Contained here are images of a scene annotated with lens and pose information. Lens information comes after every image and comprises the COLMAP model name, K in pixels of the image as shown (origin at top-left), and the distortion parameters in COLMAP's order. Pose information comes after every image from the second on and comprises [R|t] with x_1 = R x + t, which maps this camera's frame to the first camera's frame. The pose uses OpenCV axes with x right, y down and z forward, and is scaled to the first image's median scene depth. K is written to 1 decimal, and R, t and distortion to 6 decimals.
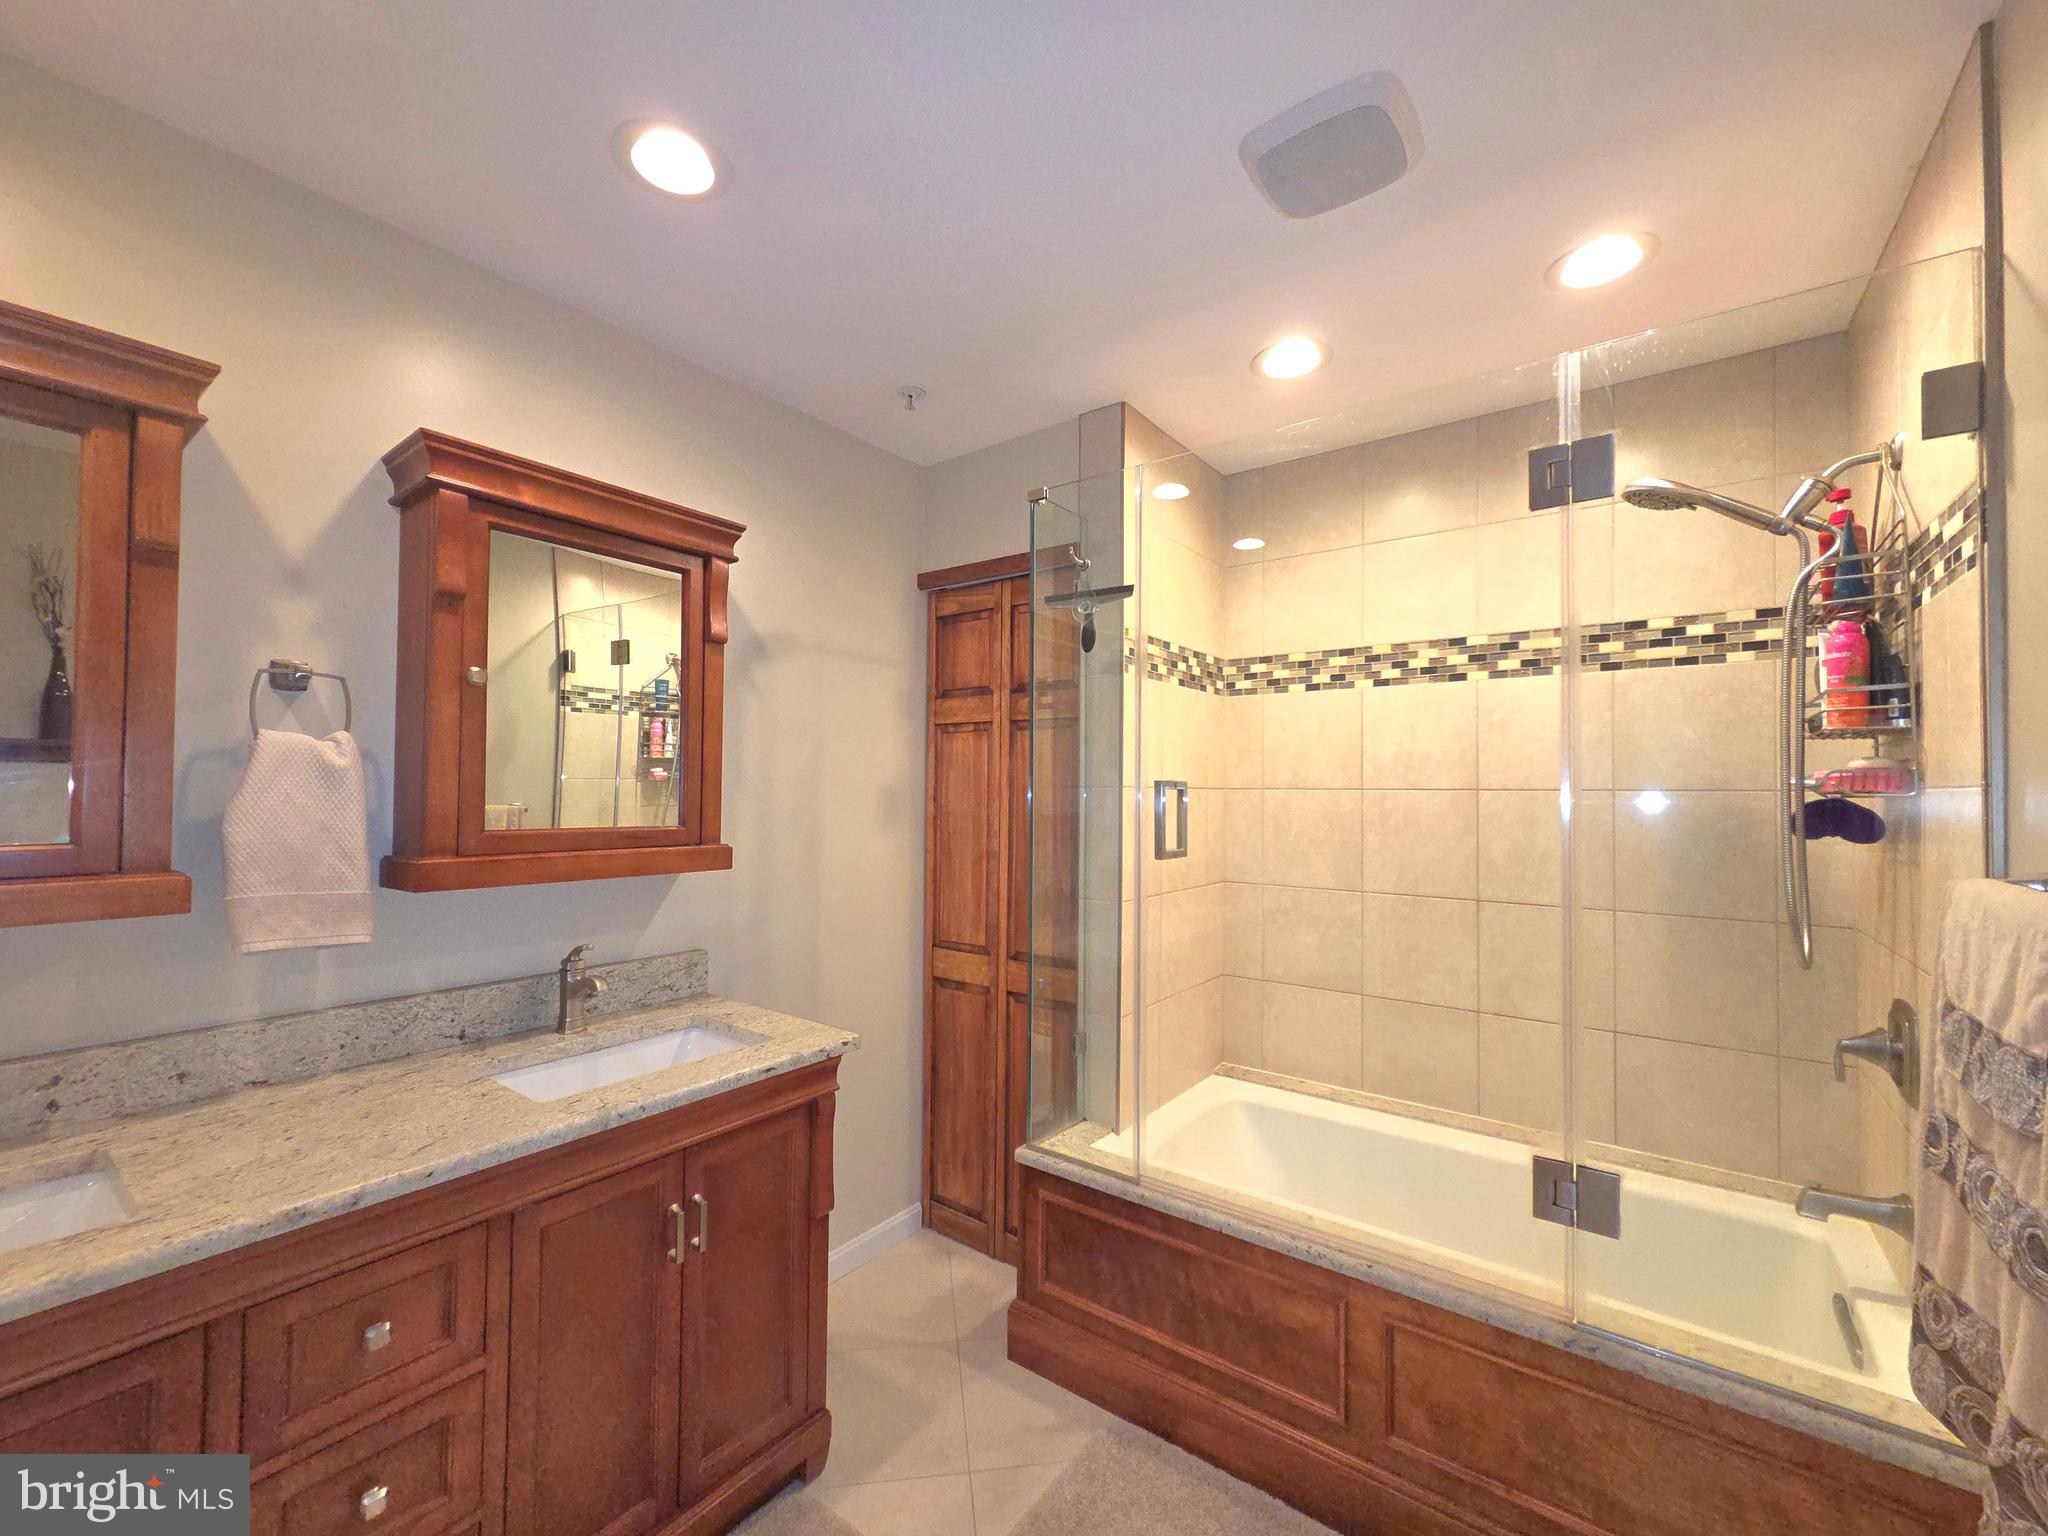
lens RADIAL K [[830.9, 0, 1021.2], [0, 830.9, 778.2], [0, 0, 1]] dist [0.003200, -0.000343]
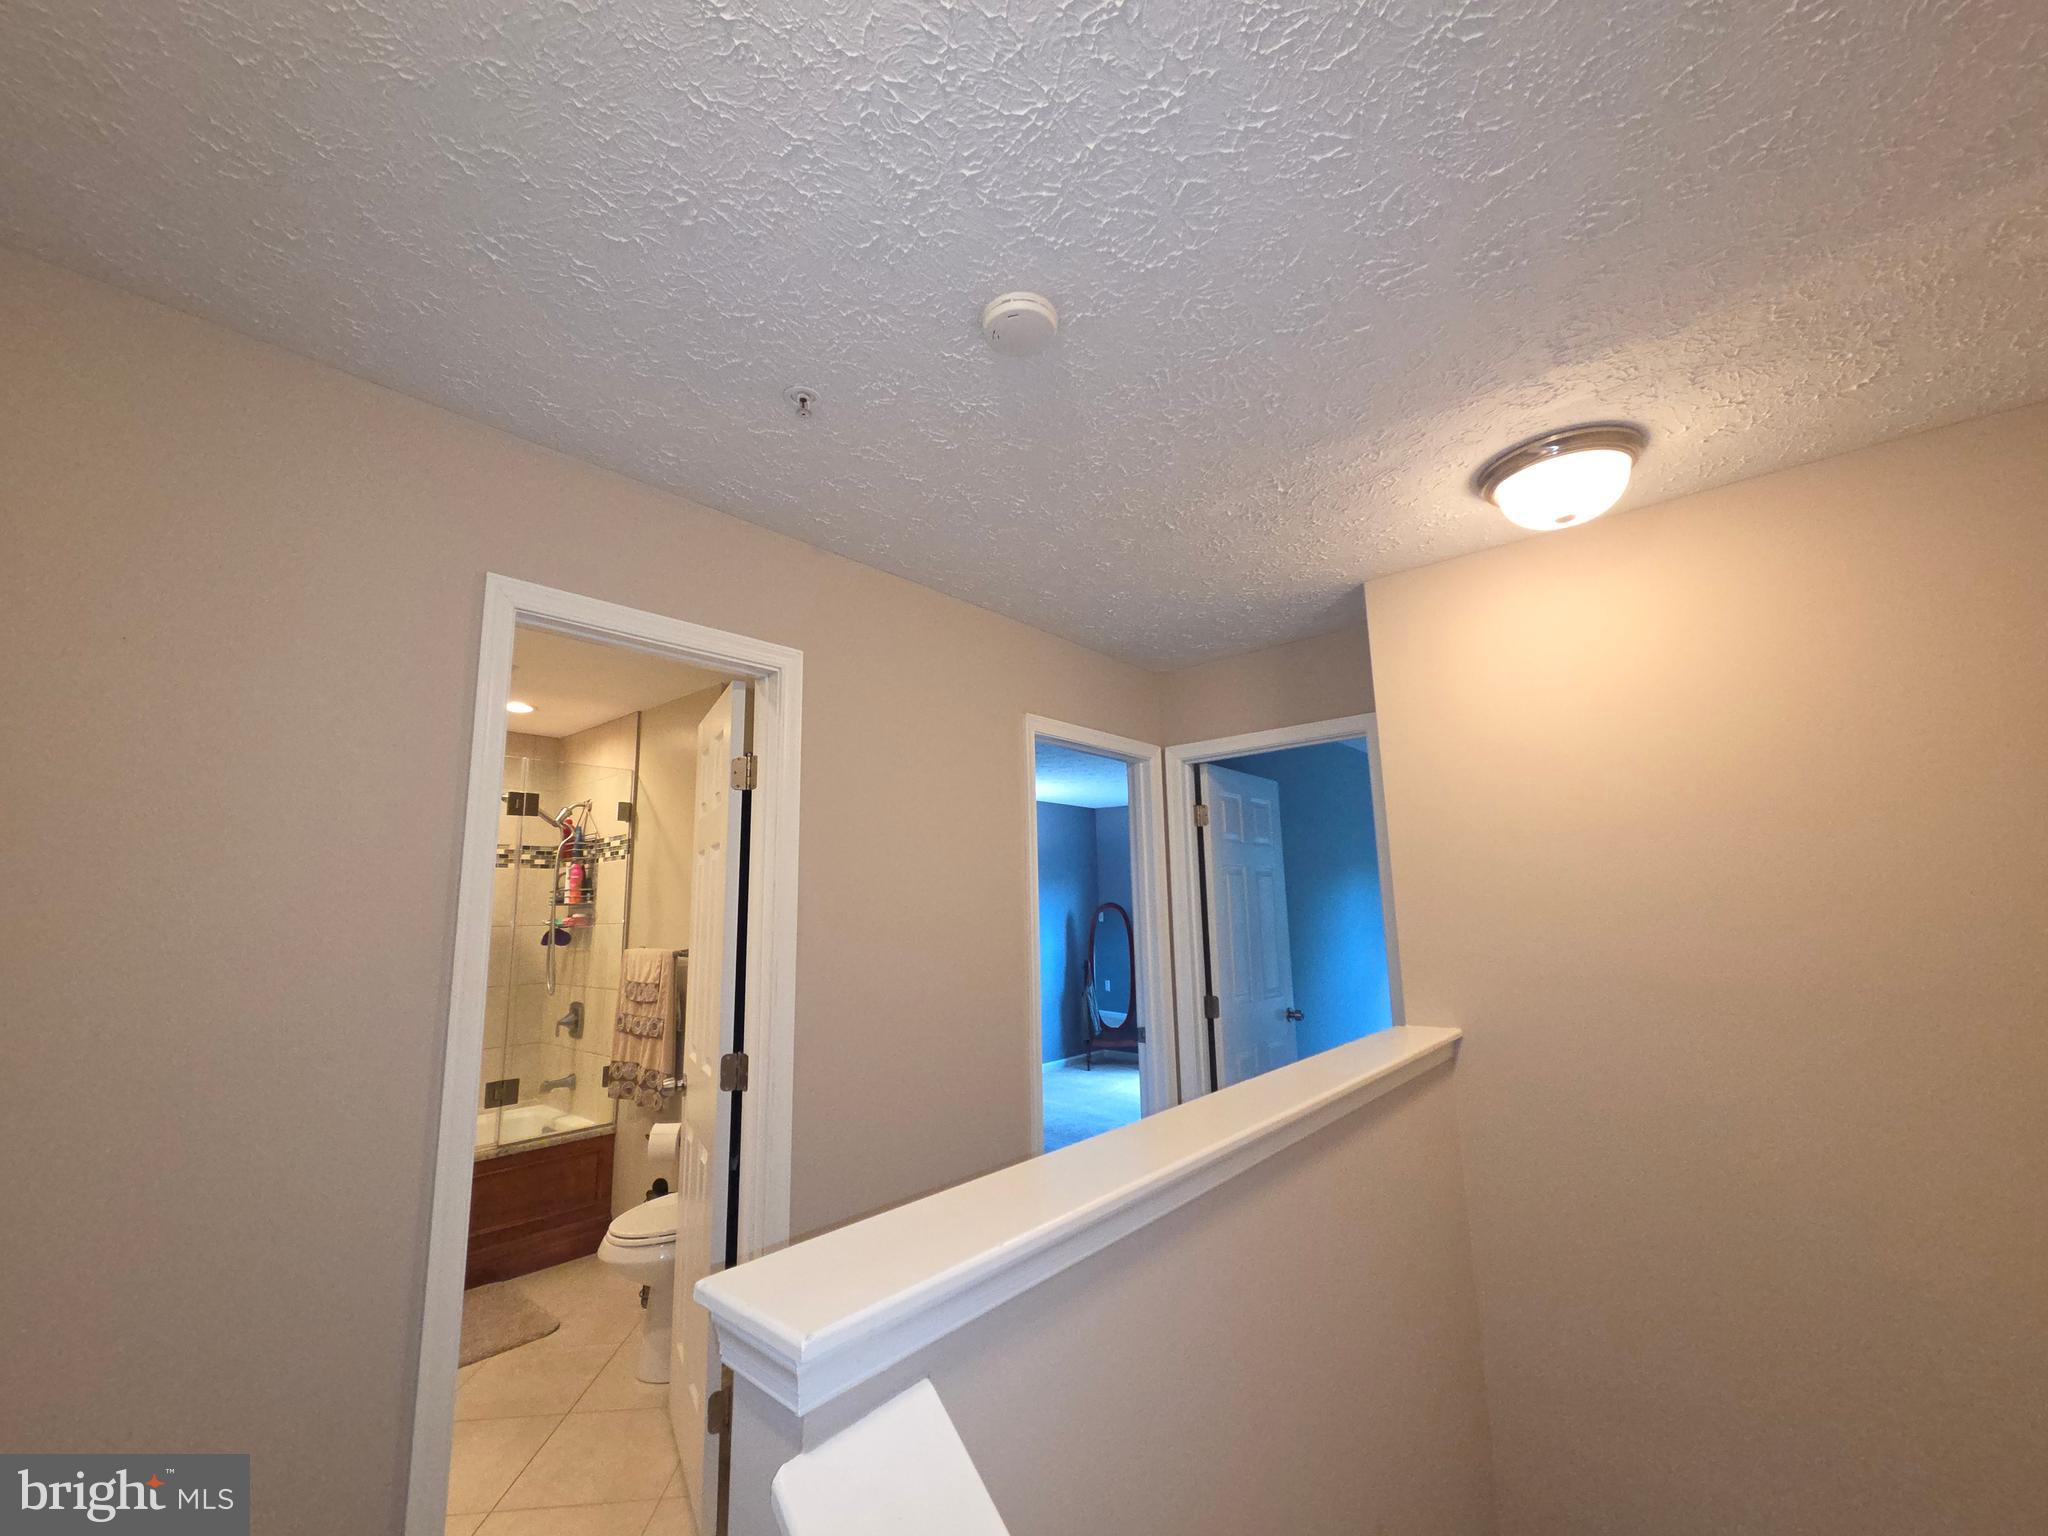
lens RADIAL K [[830.9, 0, 1021.2], [0, 830.9, 778.2], [0, 0, 1]] dist [0.003200, -0.000343]
pose [[0.066929, 0.150528, 0.986338, -1.336789], [0.004402, 0.988500, -0.151157, -0.034977], [-0.997748, 0.014458, 0.065497, -0.531827]]
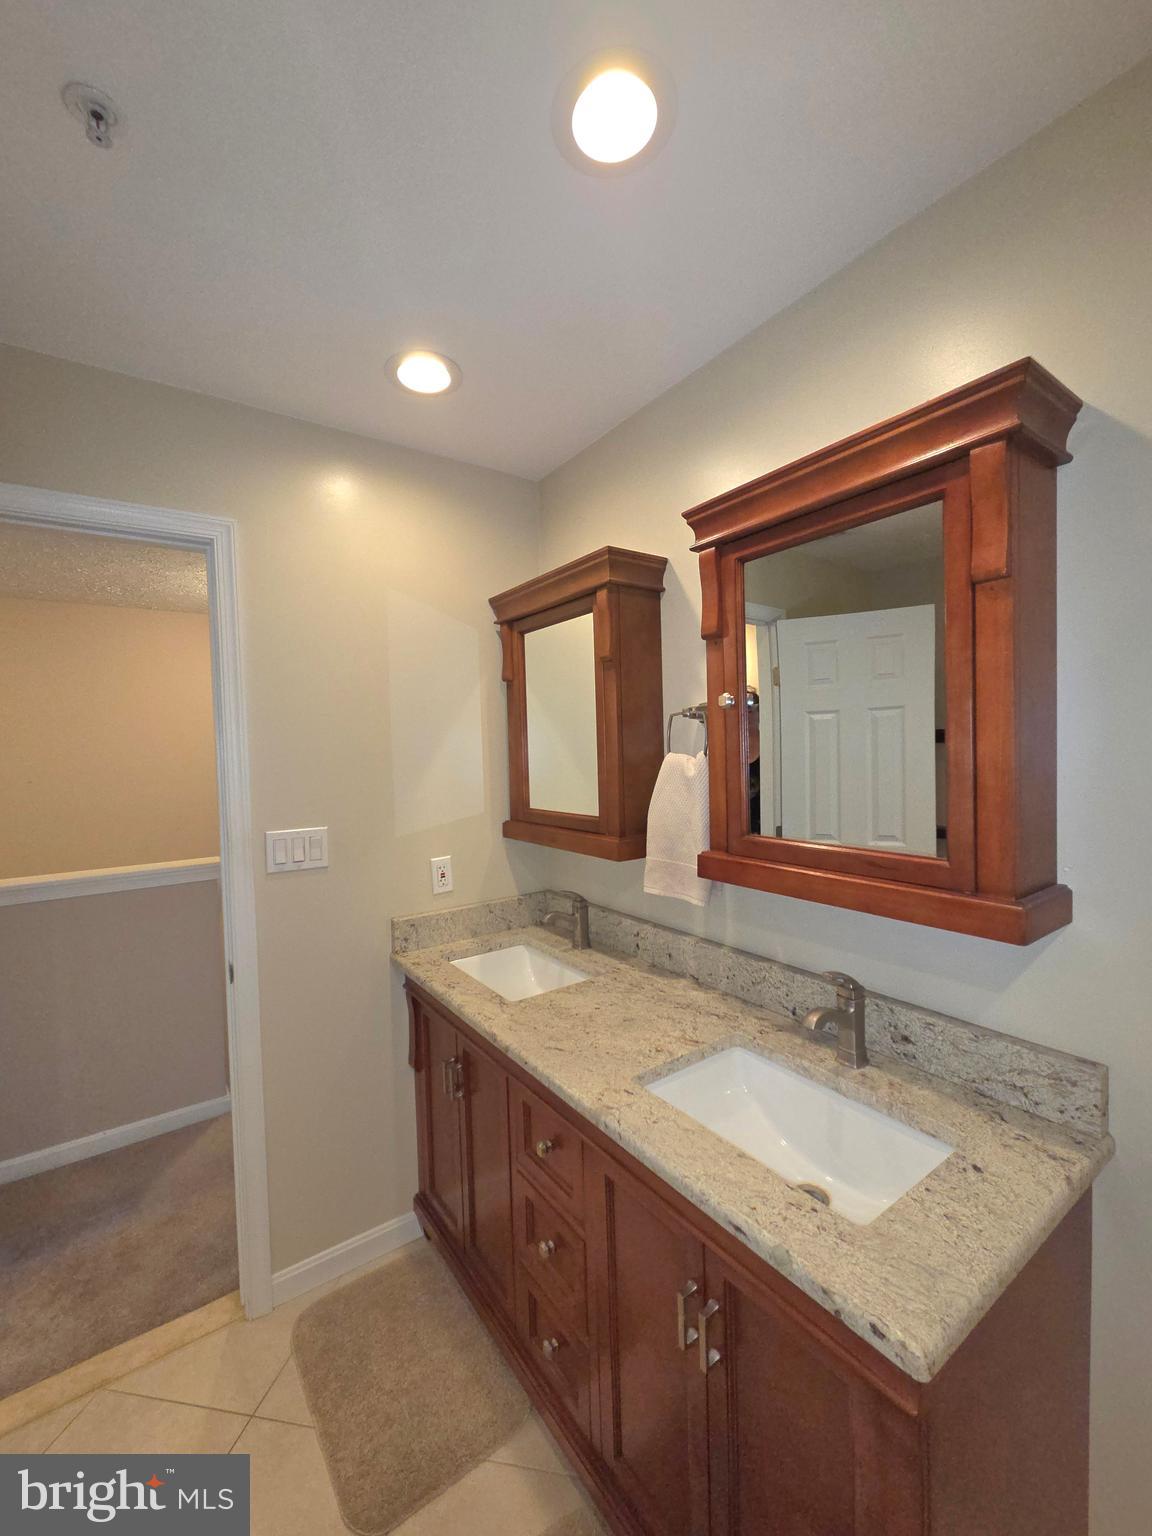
lens RADIAL K [[622.7, 0, 576.0], [0, 622.7, 768.0], [0, 0, 1]] dist [0.000634, -0.000219]
pose [[-0.303583, 0.029001, -0.952363, 0.180690], [0.037434, 0.999128, 0.018492, -0.041306], [0.952069, -0.030036, -0.304404, 0.830029]]
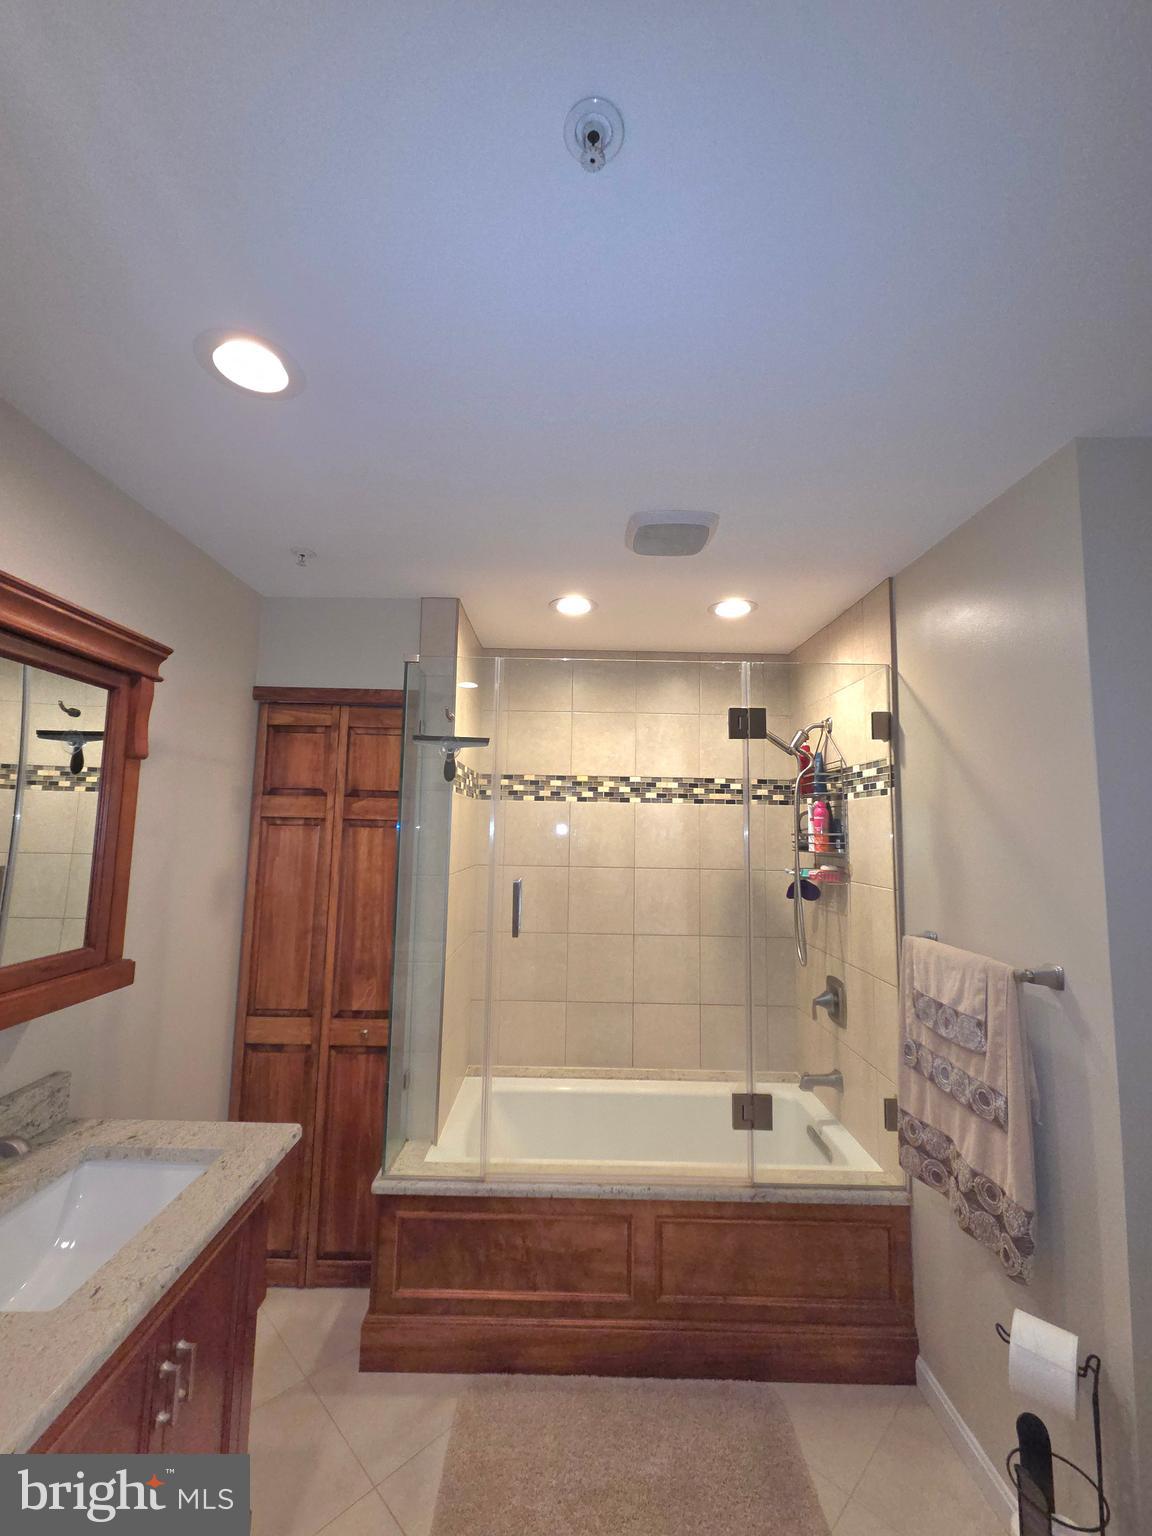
lens RADIAL K [[623.2, 0, 568.2], [0, 623.2, 765.2], [0, 0, 1]] dist [0.003200, -0.000343]
pose [[0.800476, 0.068823, 0.595401, -0.394561], [-0.023098, 0.996190, -0.084097, -0.101814], [-0.598920, 0.053566, 0.799015, 0.069883]]
